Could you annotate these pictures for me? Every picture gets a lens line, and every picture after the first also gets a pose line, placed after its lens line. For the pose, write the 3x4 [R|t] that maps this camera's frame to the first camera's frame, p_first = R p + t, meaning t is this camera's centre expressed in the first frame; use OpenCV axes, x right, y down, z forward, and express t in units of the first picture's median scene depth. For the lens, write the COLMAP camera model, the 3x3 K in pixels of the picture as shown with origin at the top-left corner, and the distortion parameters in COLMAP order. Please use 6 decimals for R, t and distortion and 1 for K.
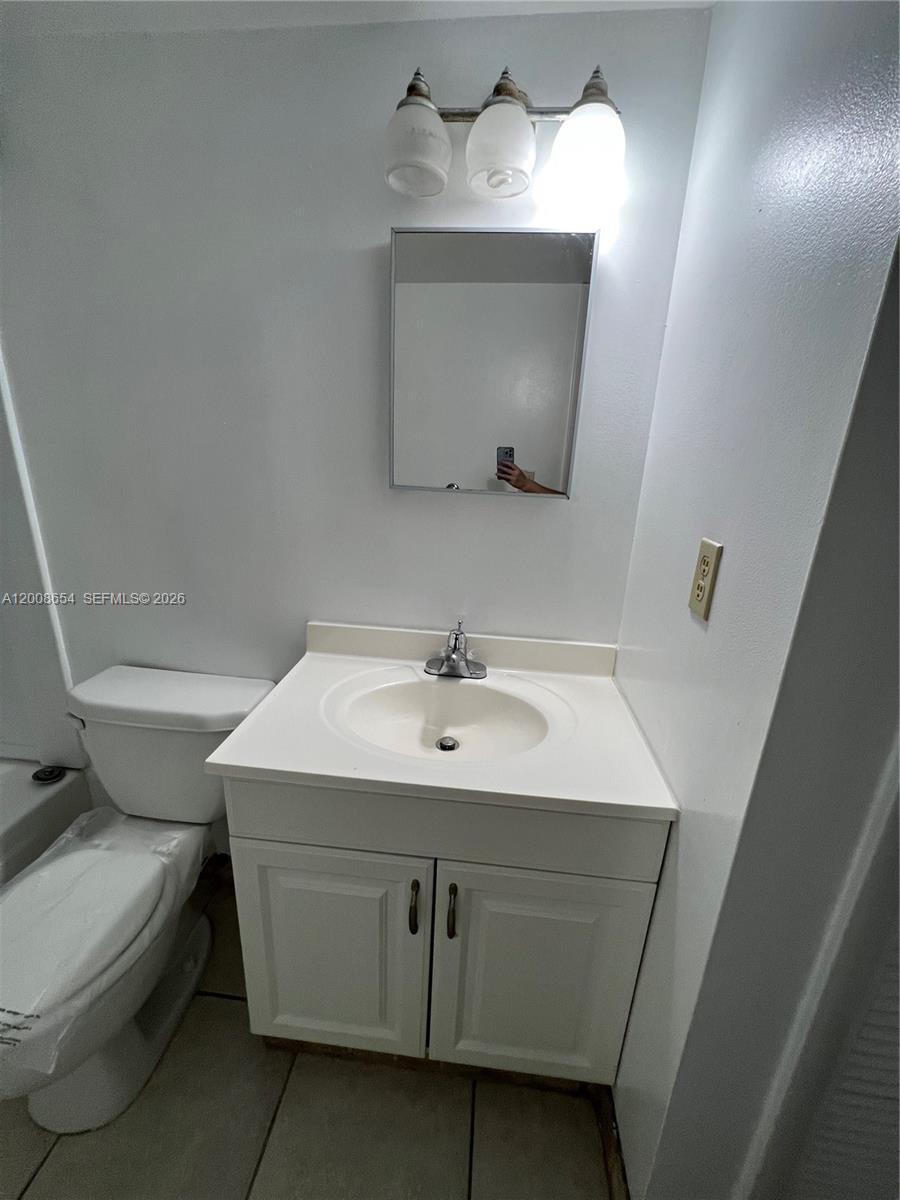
lens RADIAL K [[476.4, 0, 450.0], [0, 476.4, 600.0], [0, 0, 1]] dist [-0.002748, -0.000188]
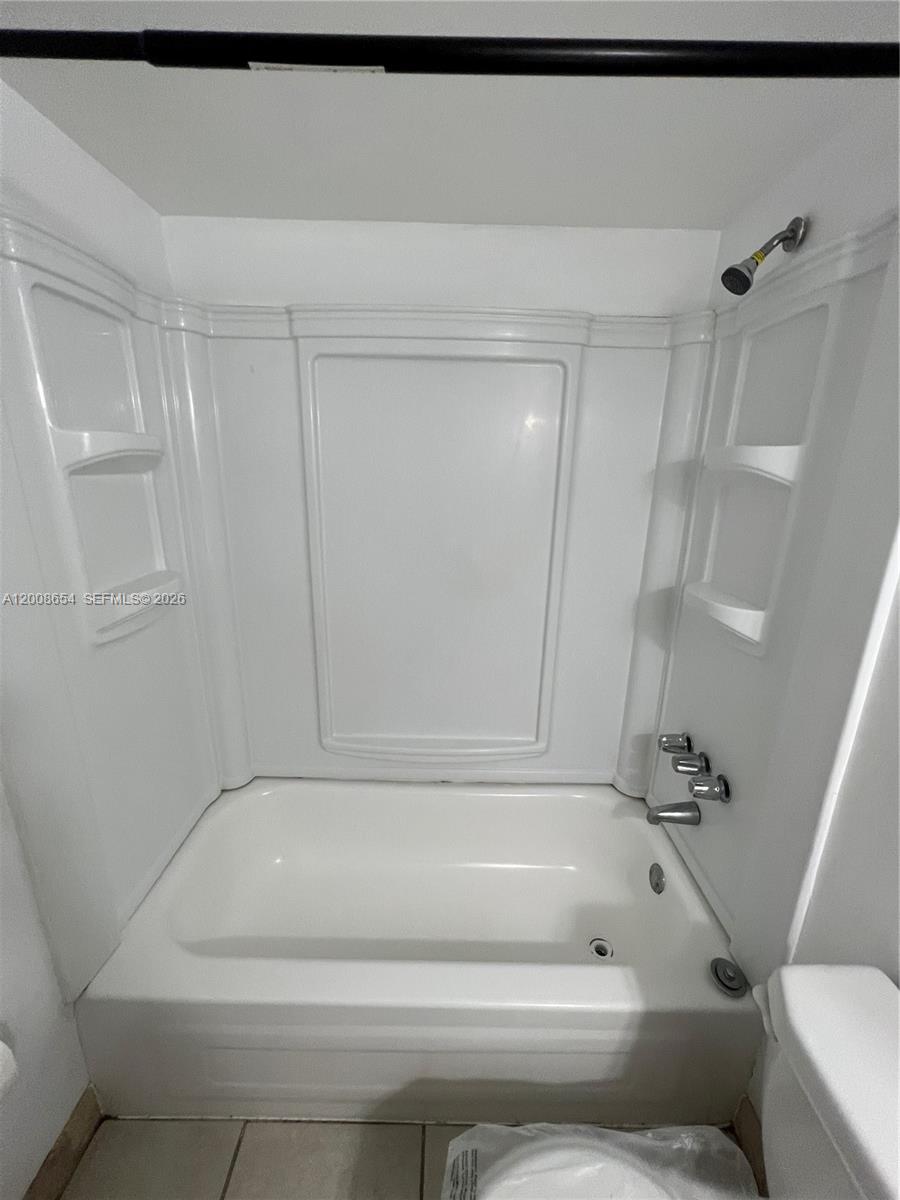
lens RADIAL K [[480.0, 0, 450.0], [0, 480.0, 600.0], [0, 0, 1]] dist [0.000948, 0.000349]
pose [[0.100257, 0.228906, -0.968272, -0.346631], [-0.305964, 0.933112, 0.188913, -0.251954], [0.946749, 0.277317, 0.163588, 0.350946]]
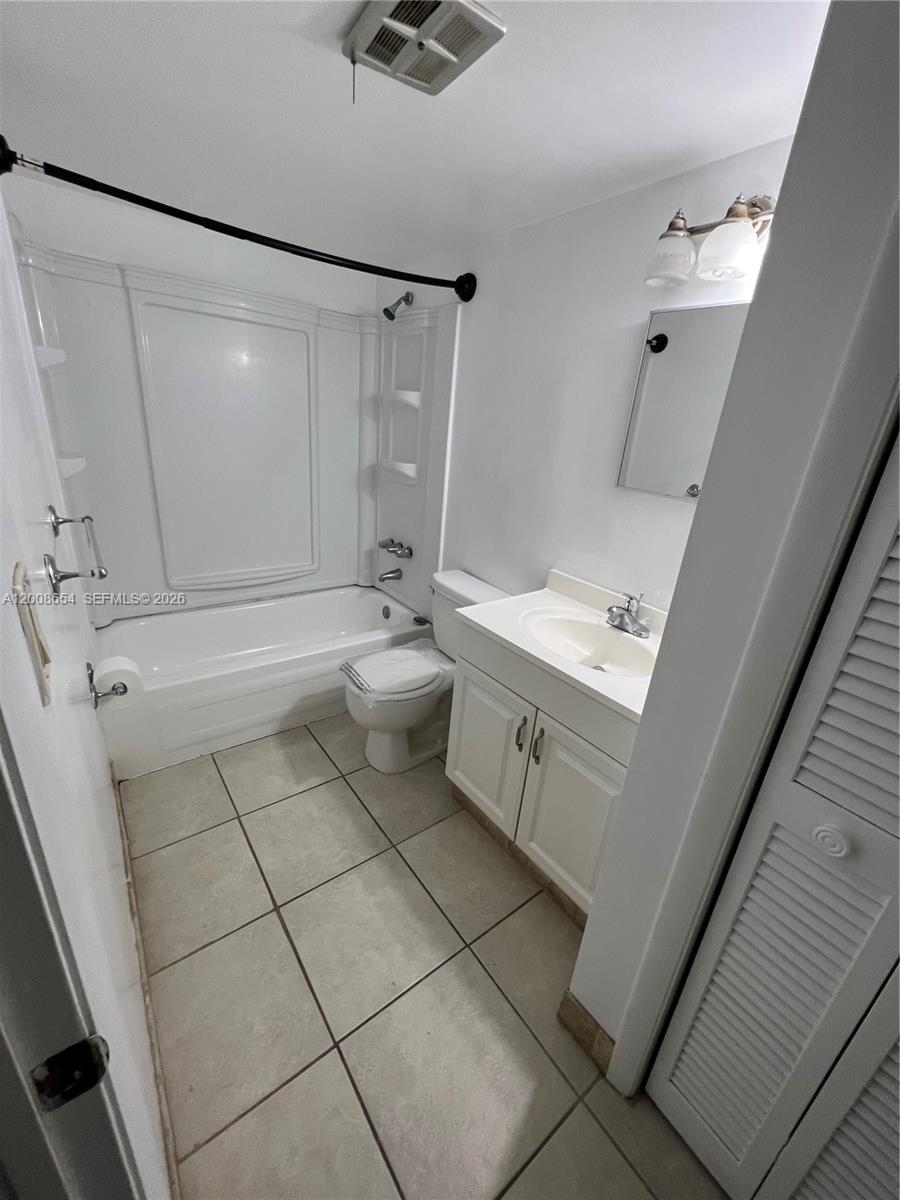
lens RADIAL K [[480.0, 0, 450.0], [0, 480.0, 600.0], [0, 0, 1]] dist [0.000948, 0.000349]
pose [[0.681695, 0.273616, -0.678548, 0.591455], [-0.263101, 0.957074, 0.121607, 0.042996], [0.682694, 0.095627, 0.724420, -0.342048]]
